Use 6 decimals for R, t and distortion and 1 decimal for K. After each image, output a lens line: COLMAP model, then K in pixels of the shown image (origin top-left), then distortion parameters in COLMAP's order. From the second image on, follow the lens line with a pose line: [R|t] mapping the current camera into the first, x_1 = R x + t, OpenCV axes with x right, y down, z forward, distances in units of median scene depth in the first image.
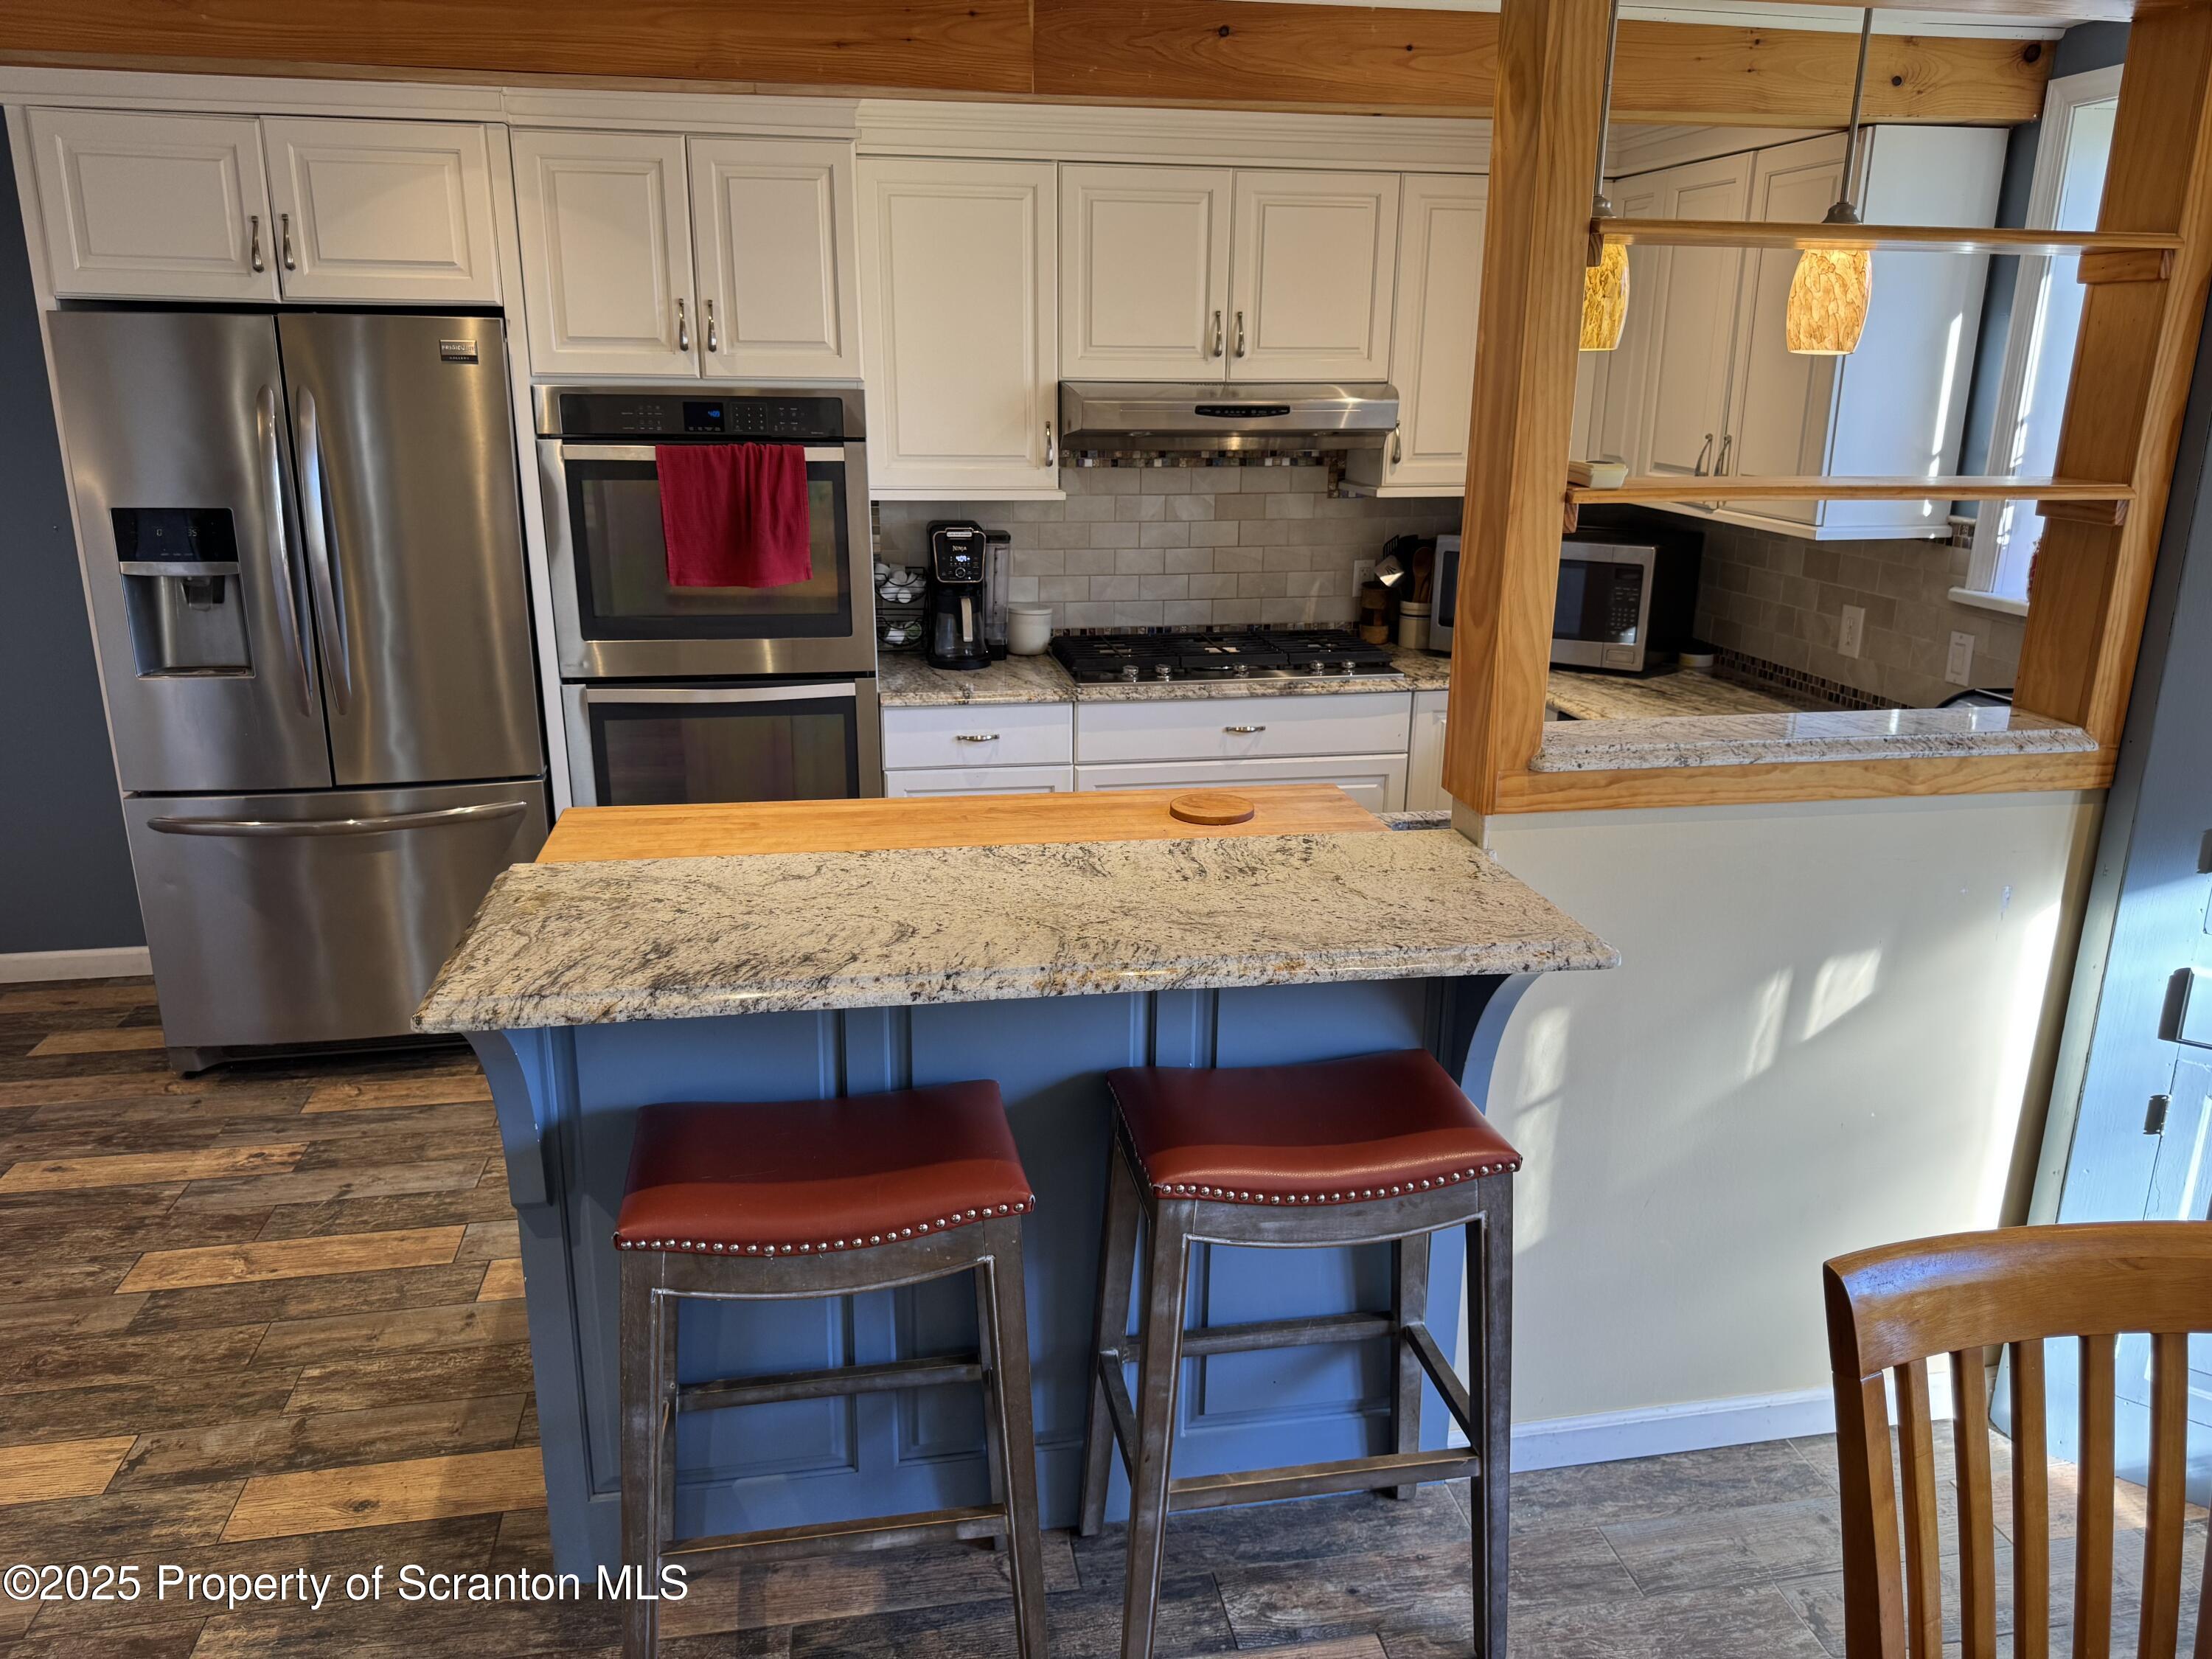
lens RADIAL K [[1579.7, 0, 1097.8], [0, 1579.7, 825.6], [0, 0, 1]] dist [0.030752, -0.034423]
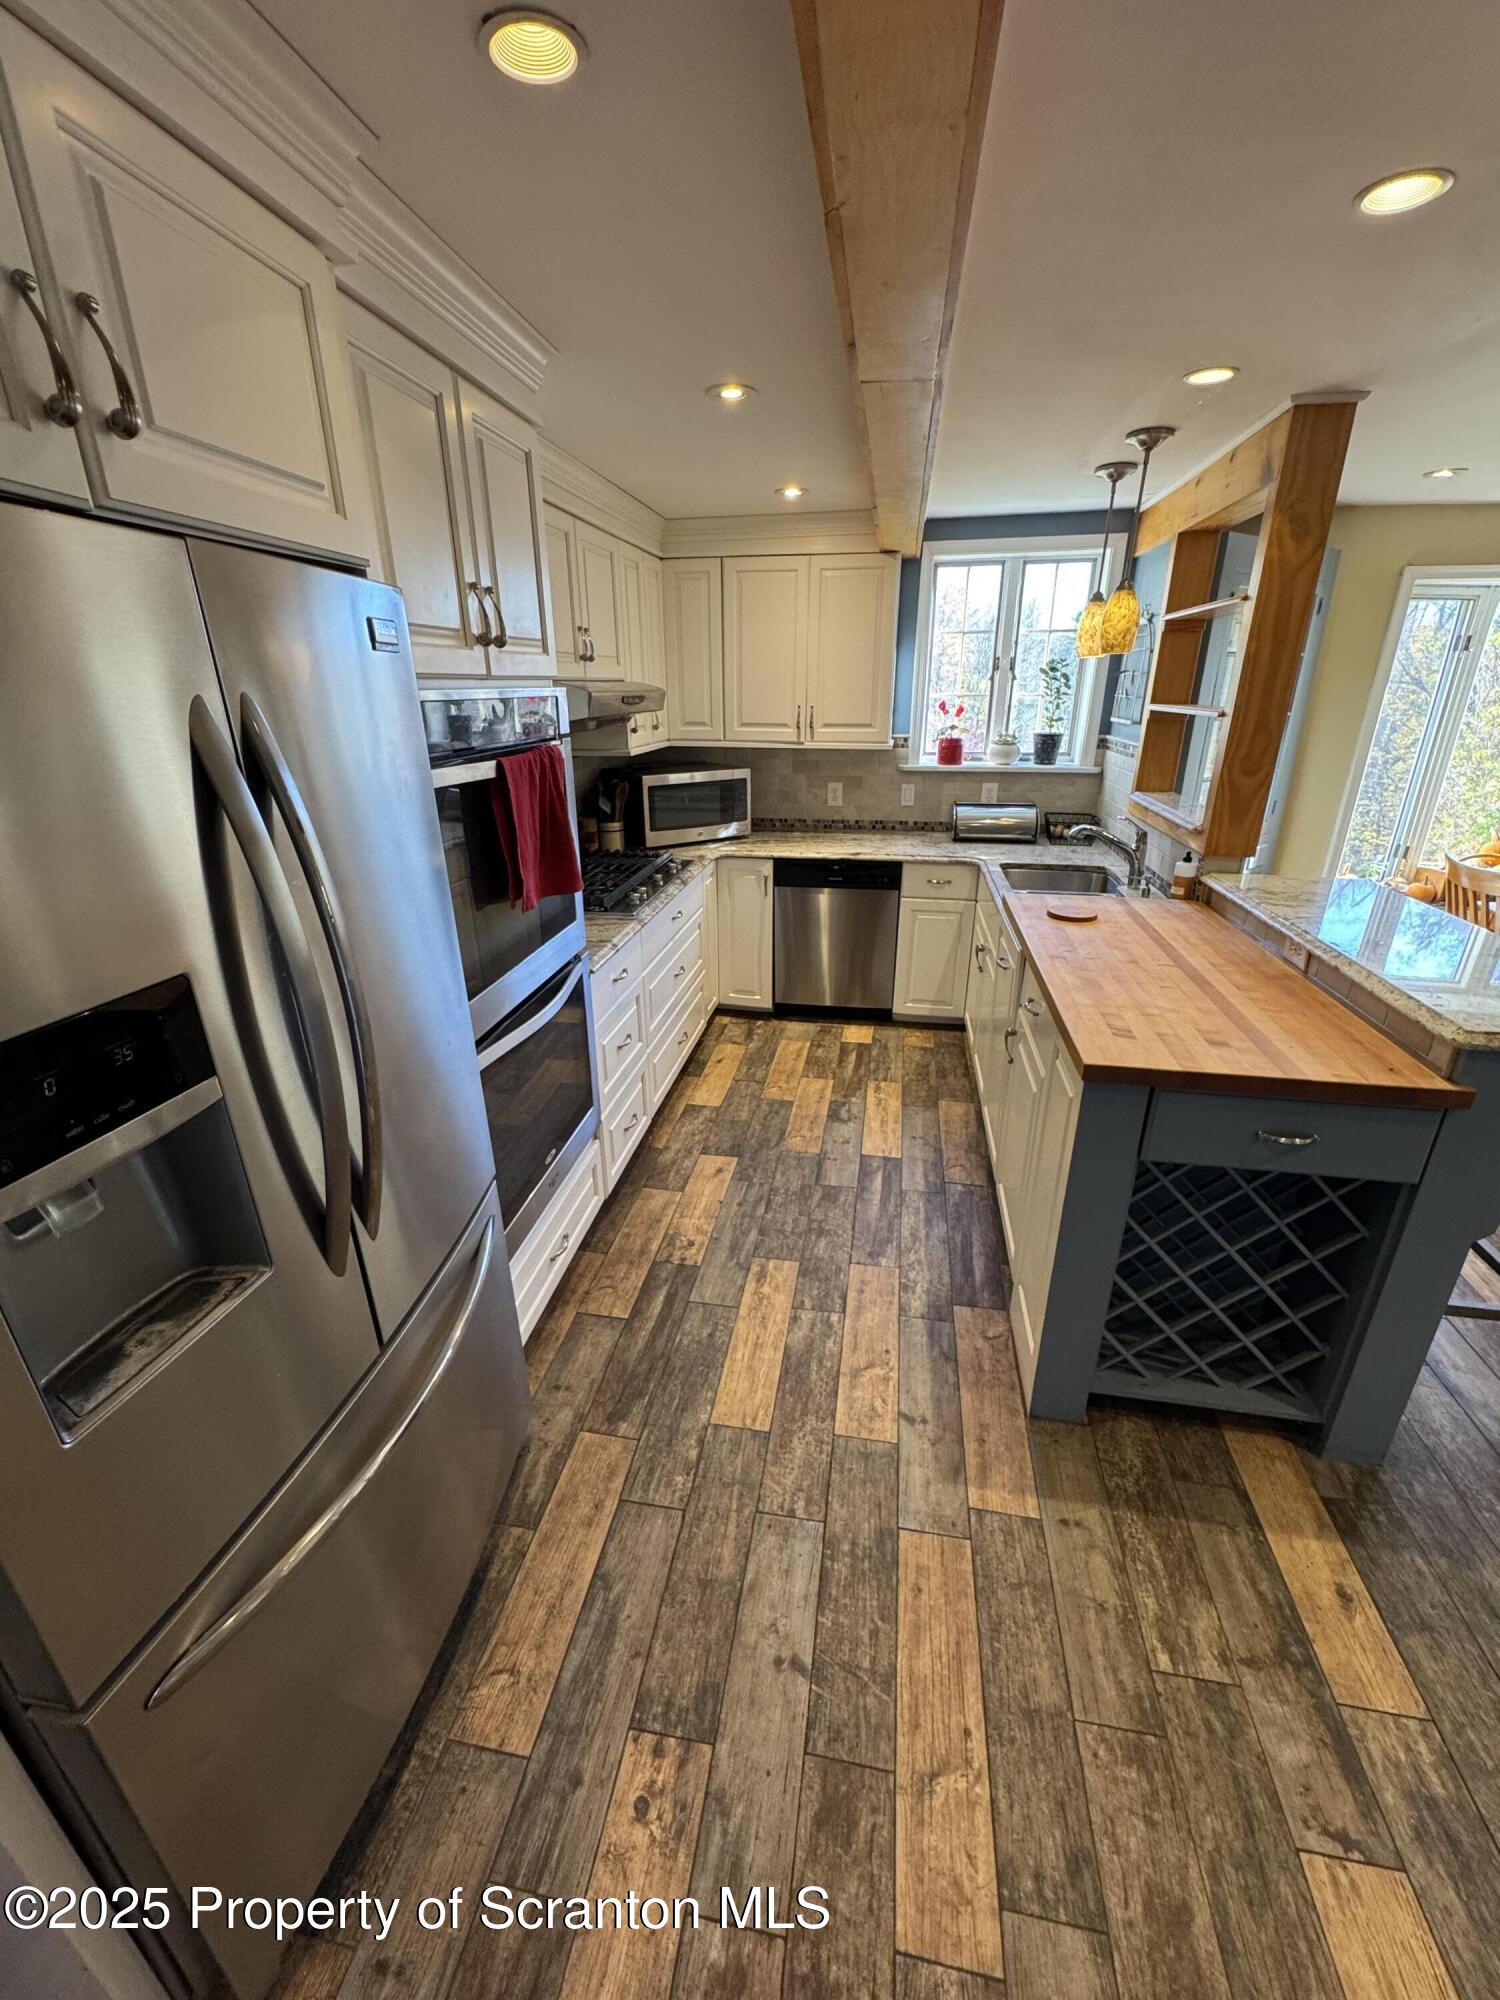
lens RADIAL K [[798.6, 0, 750.8], [0, 798.6, 998.7], [0, 0, 1]] dist [-0.001962, 0.000096]
pose [[0.342446, -0.355691, 0.869606, -0.704395], [0.271456, 0.923552, 0.270858, -0.213974], [-0.899468, 0.143305, 0.412821, 0.769378]]
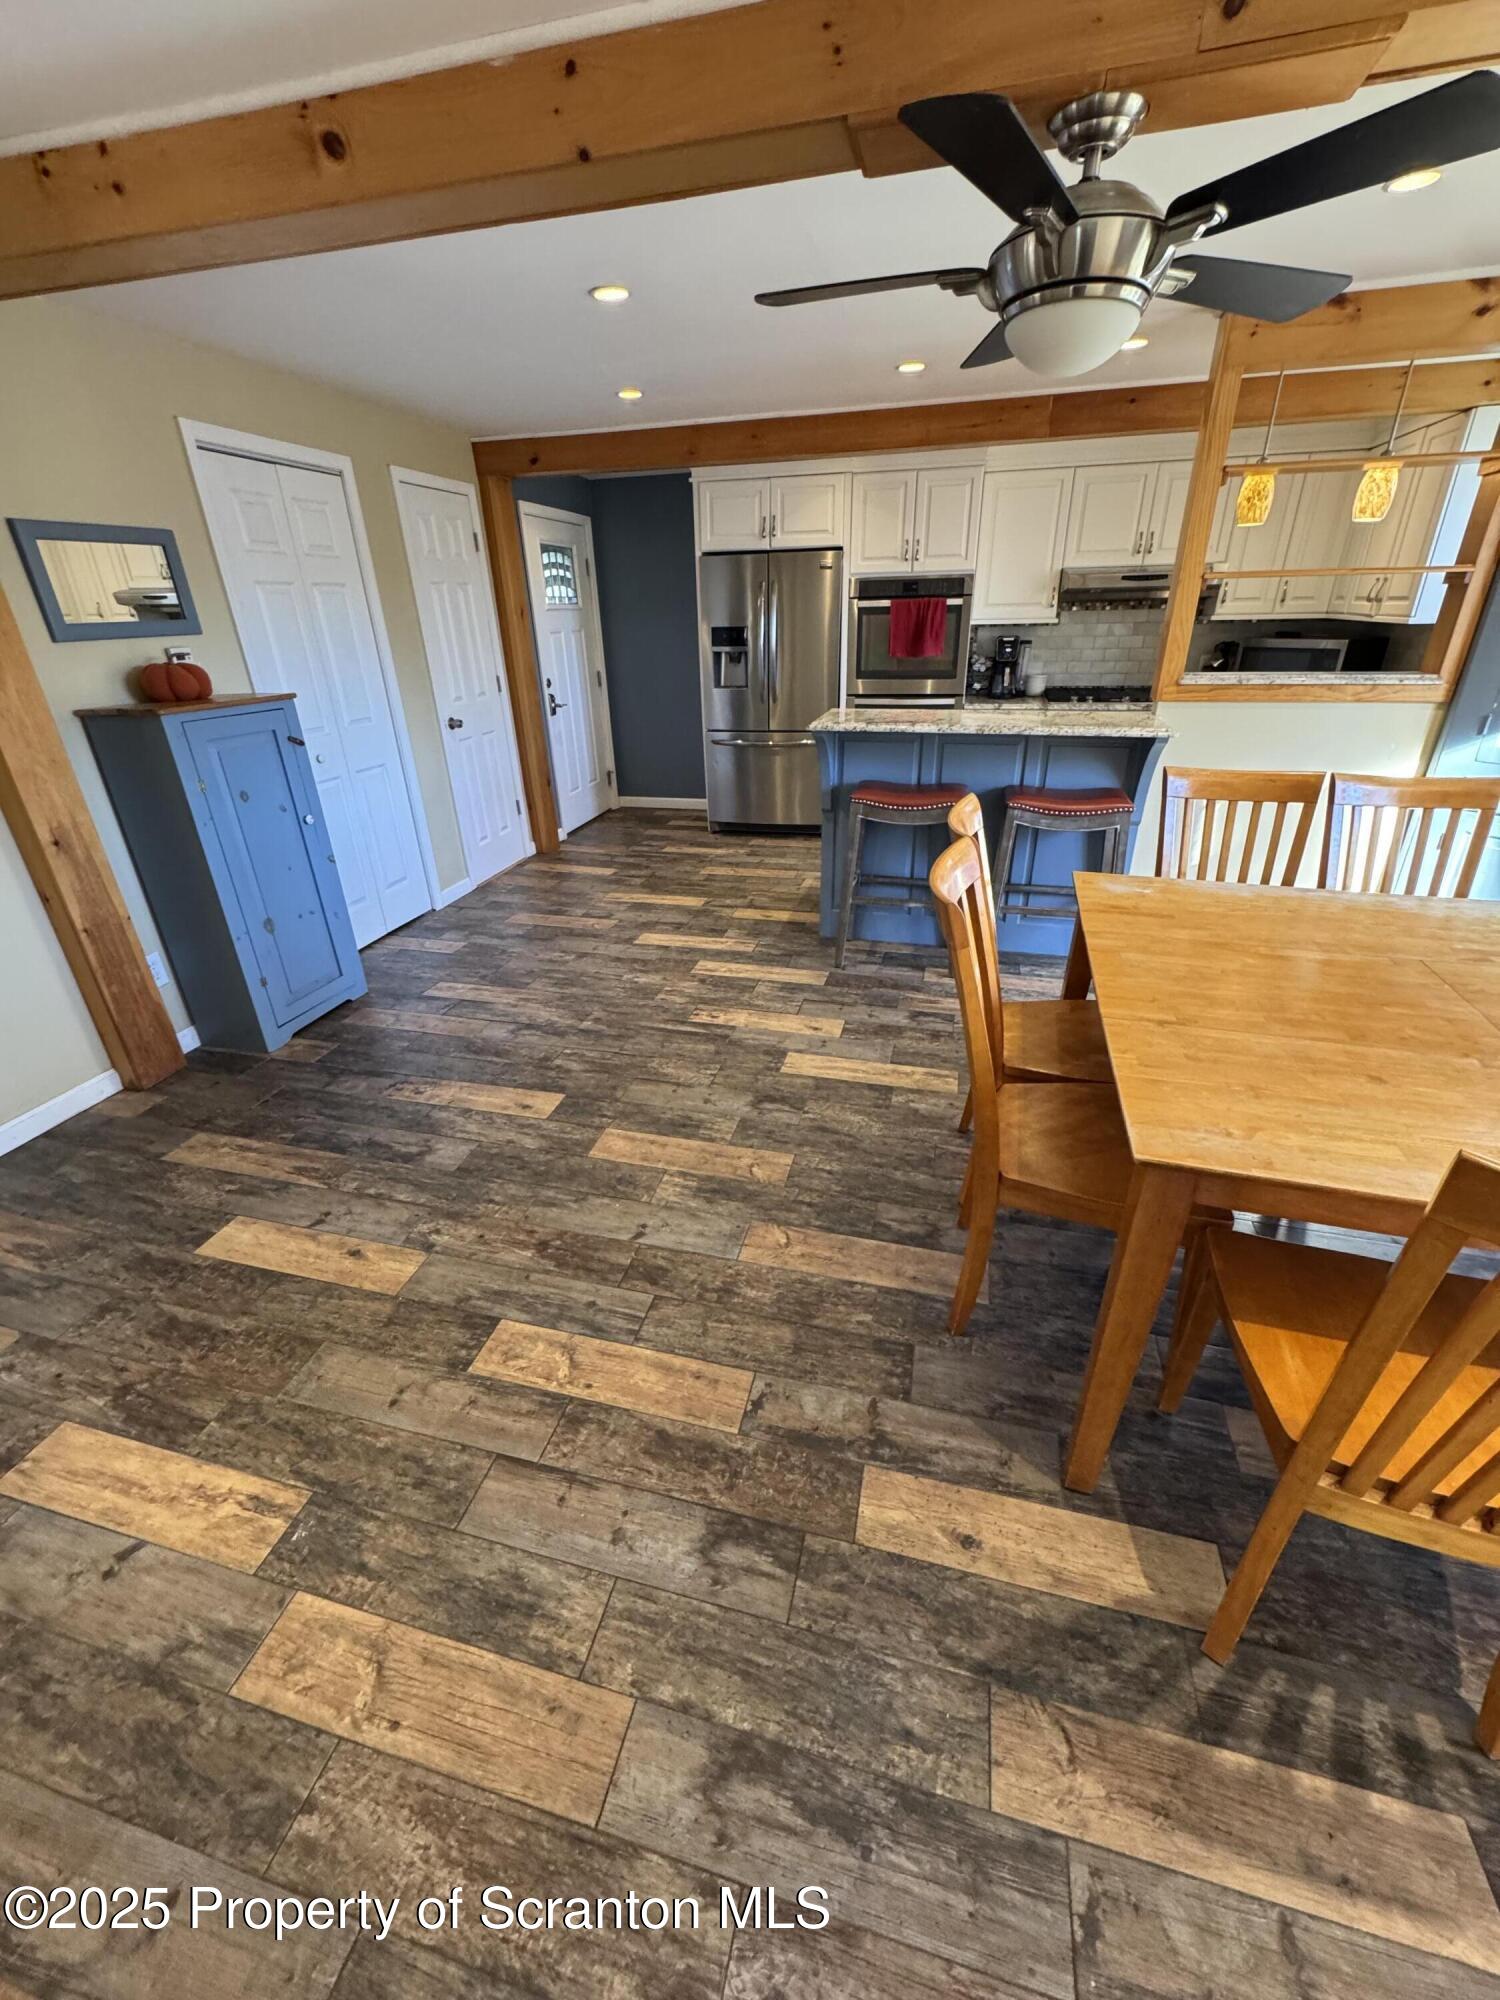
lens RADIAL K [[798.6, 0, 742.9], [0, 798.6, 1000.7], [0, 0, 1]] dist [-0.001962, 0.000096]
pose [[0.904297, 0.159453, -0.396006, 0.143499], [-0.089247, 0.977740, 0.189891, 0.198701], [0.417470, -0.136376, 0.898399, -0.425917]]
